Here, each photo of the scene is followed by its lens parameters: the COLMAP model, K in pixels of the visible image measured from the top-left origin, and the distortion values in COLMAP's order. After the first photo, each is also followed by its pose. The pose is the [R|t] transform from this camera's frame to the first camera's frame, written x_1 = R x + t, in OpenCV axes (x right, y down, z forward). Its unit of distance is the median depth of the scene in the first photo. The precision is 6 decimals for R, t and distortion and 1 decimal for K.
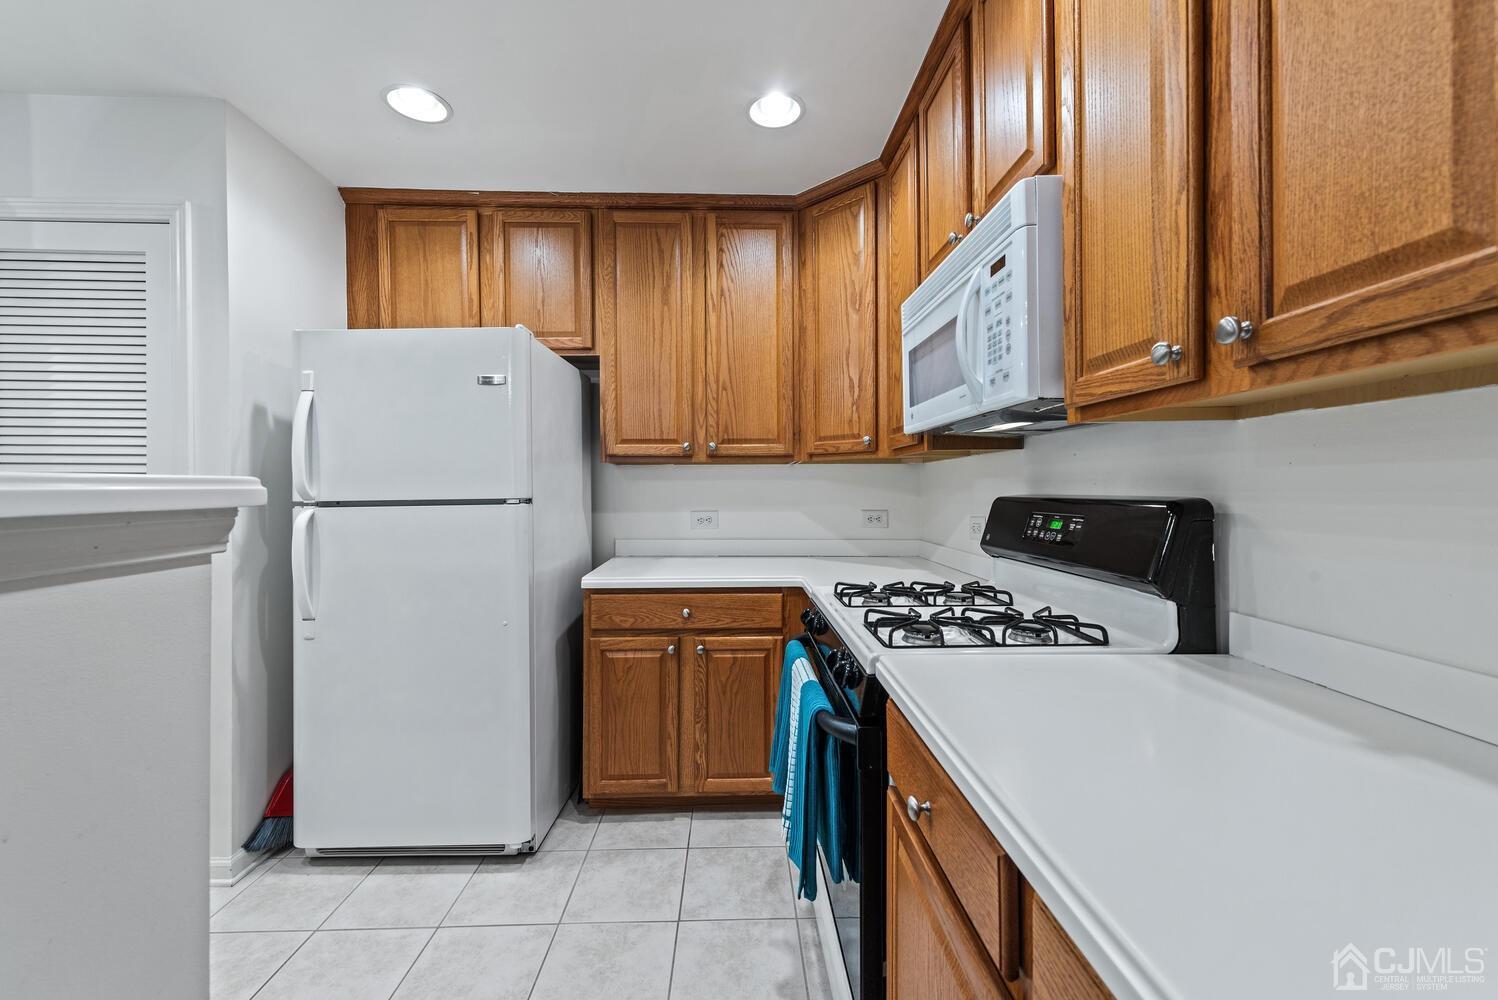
lens RADIAL K [[592.3, 0, 746.2], [0, 592.3, 492.3], [0, 0, 1]] dist [0.016332, -0.000146]
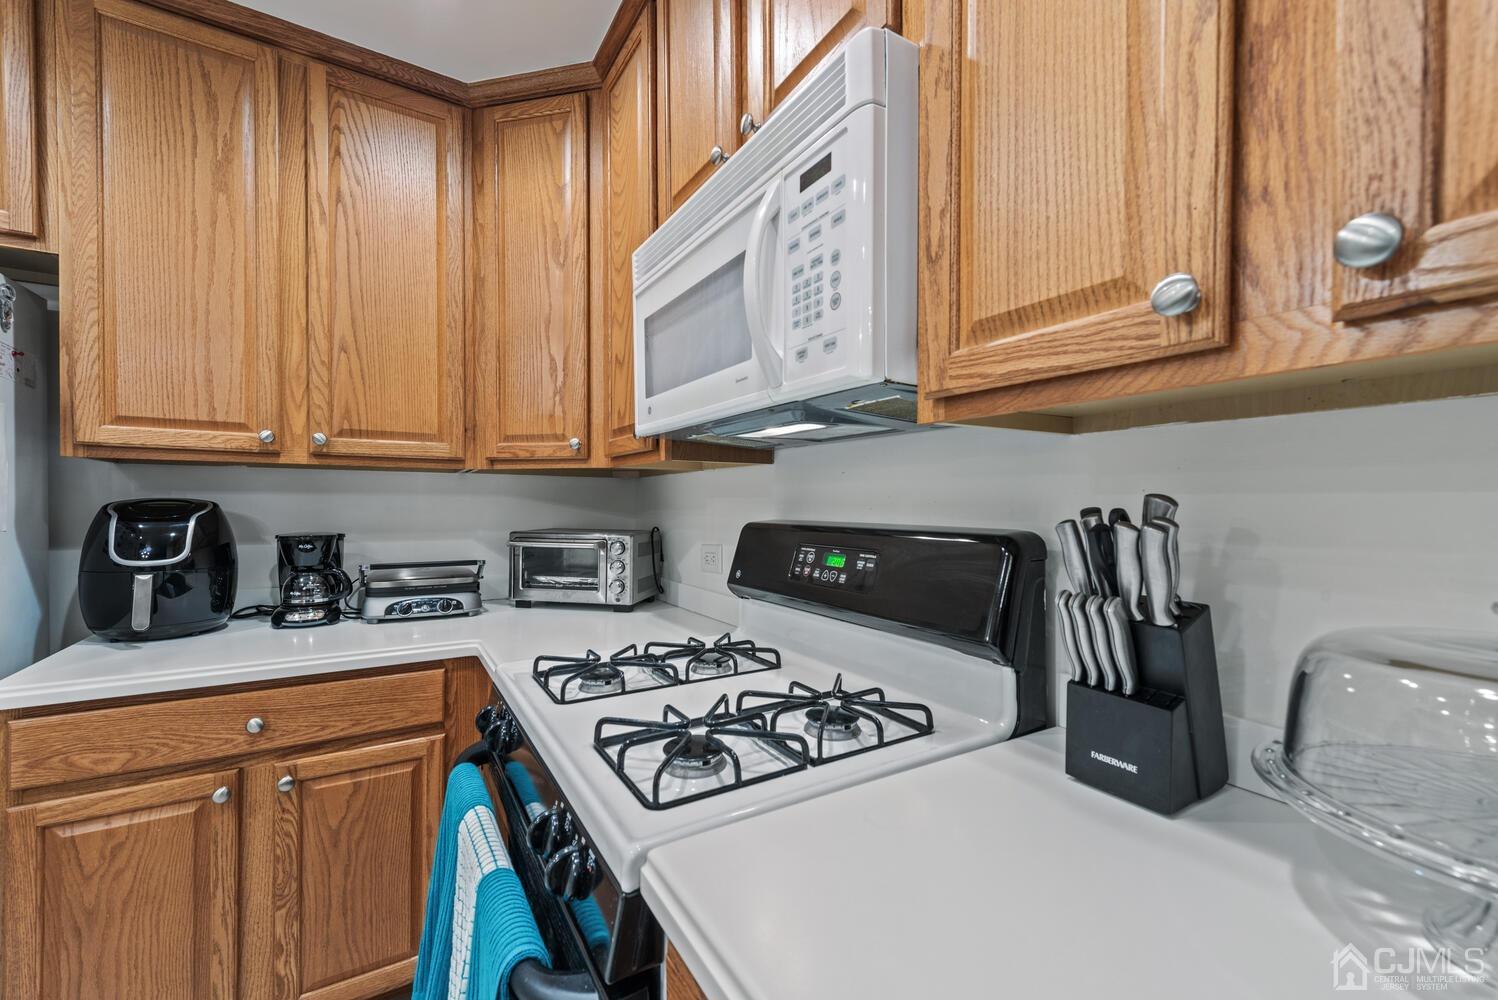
lens RADIAL K [[603.4, 0, 751.7], [0, 603.4, 511.5], [0, 0, 1]] dist [0.015013, -0.005810]
pose [[0.866165, 0.003416, 0.499746, 0.020080], [-0.006659, 0.999967, 0.004706, -0.009169], [-0.499713, -0.007404, 0.866159, 0.250736]]
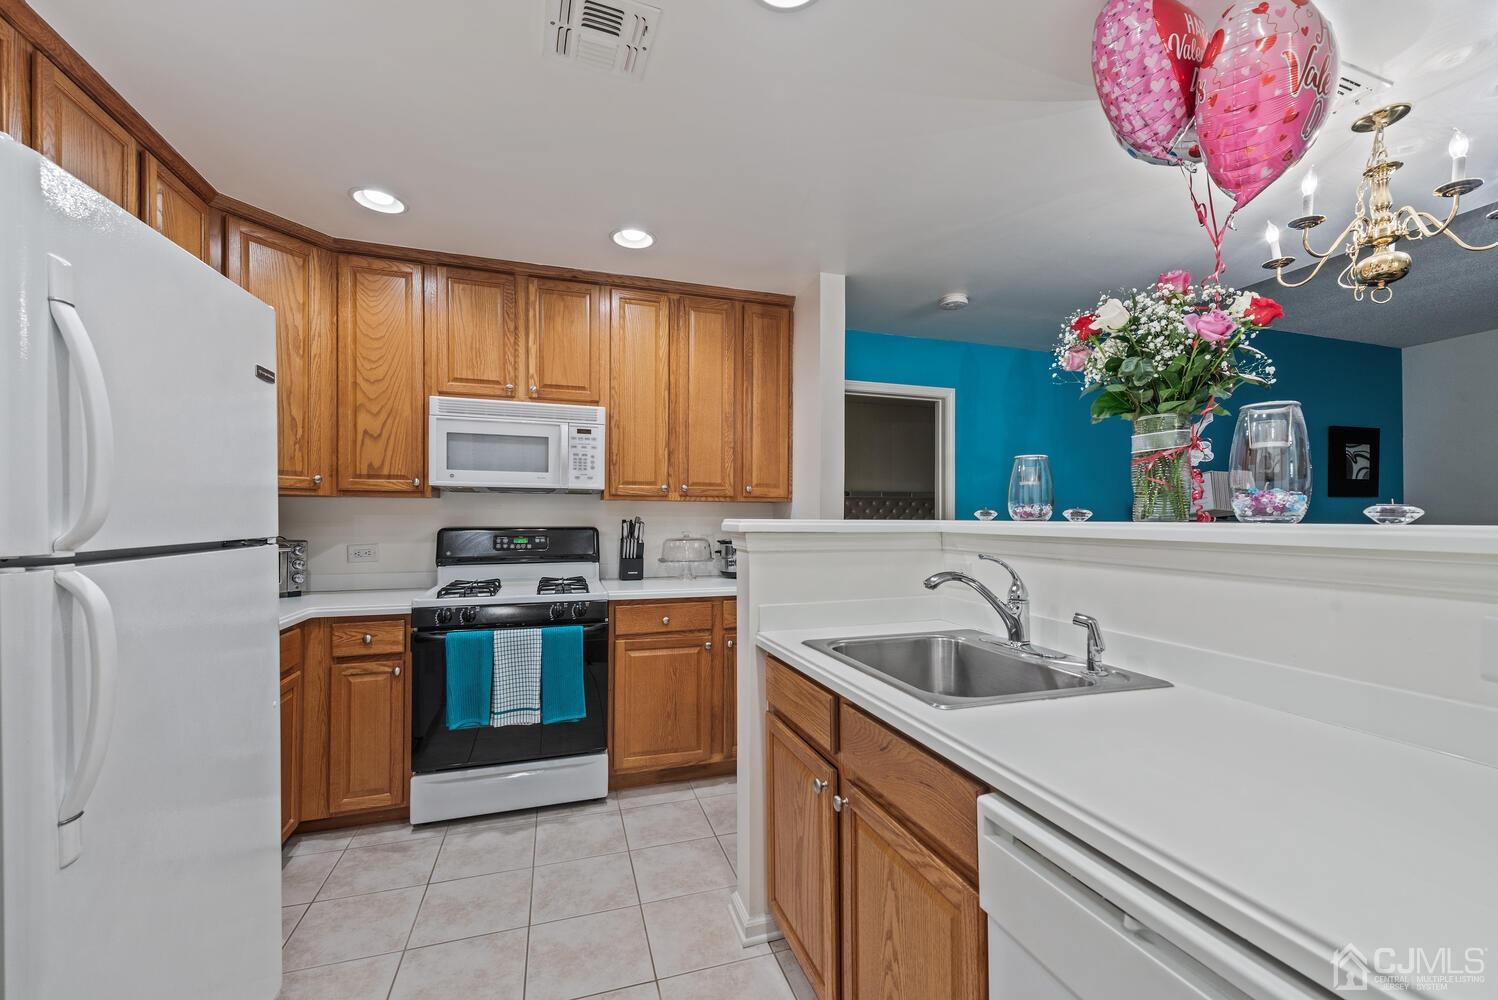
lens RADIAL K [[610.8, 0, 749.7], [0, 610.8, 518.3], [0, 0, 1]] dist [0.013819, -0.000287]
pose [[-0.279847, 0.005881, 0.960027, -1.164038], [0.005580, 0.999974, -0.004499, -0.005695], [-0.960029, 0.004098, -0.279872, 0.567321]]
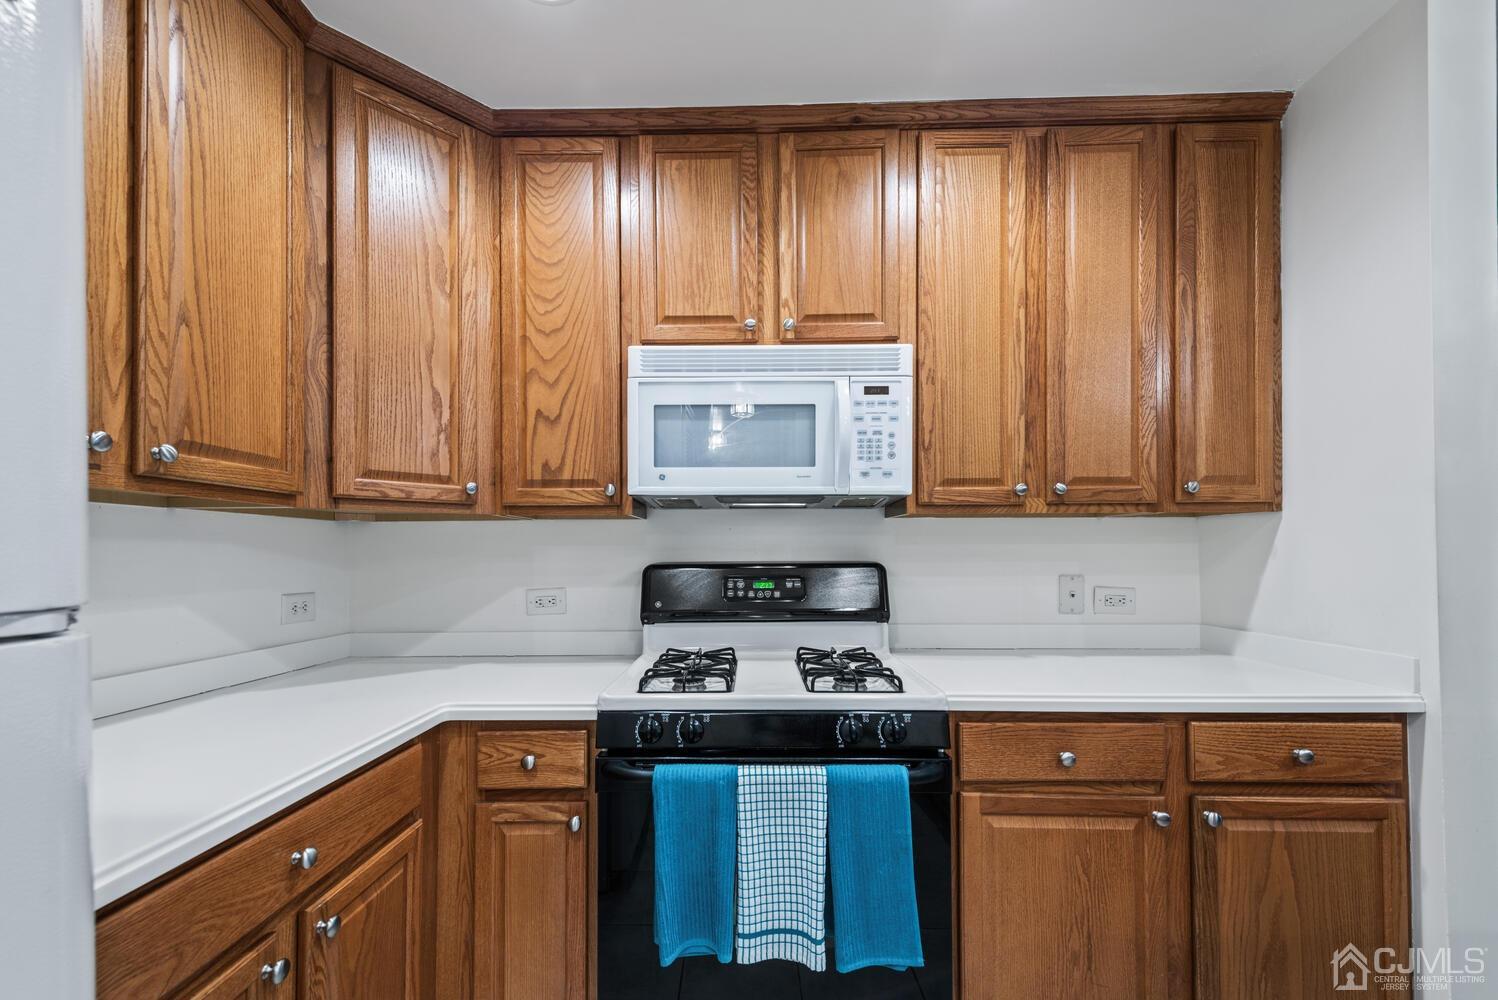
lens RADIAL K [[613.9, 0, 739.8], [0, 613.9, 546.0], [0, 0, 1]] dist [0.014930, -0.000269]
pose [[0.045165, 0.016277, 0.998847, -0.525907], [0.010708, 0.999802, -0.016777, -0.004456], [-0.998922, 0.011453, 0.044982, 0.674590]]
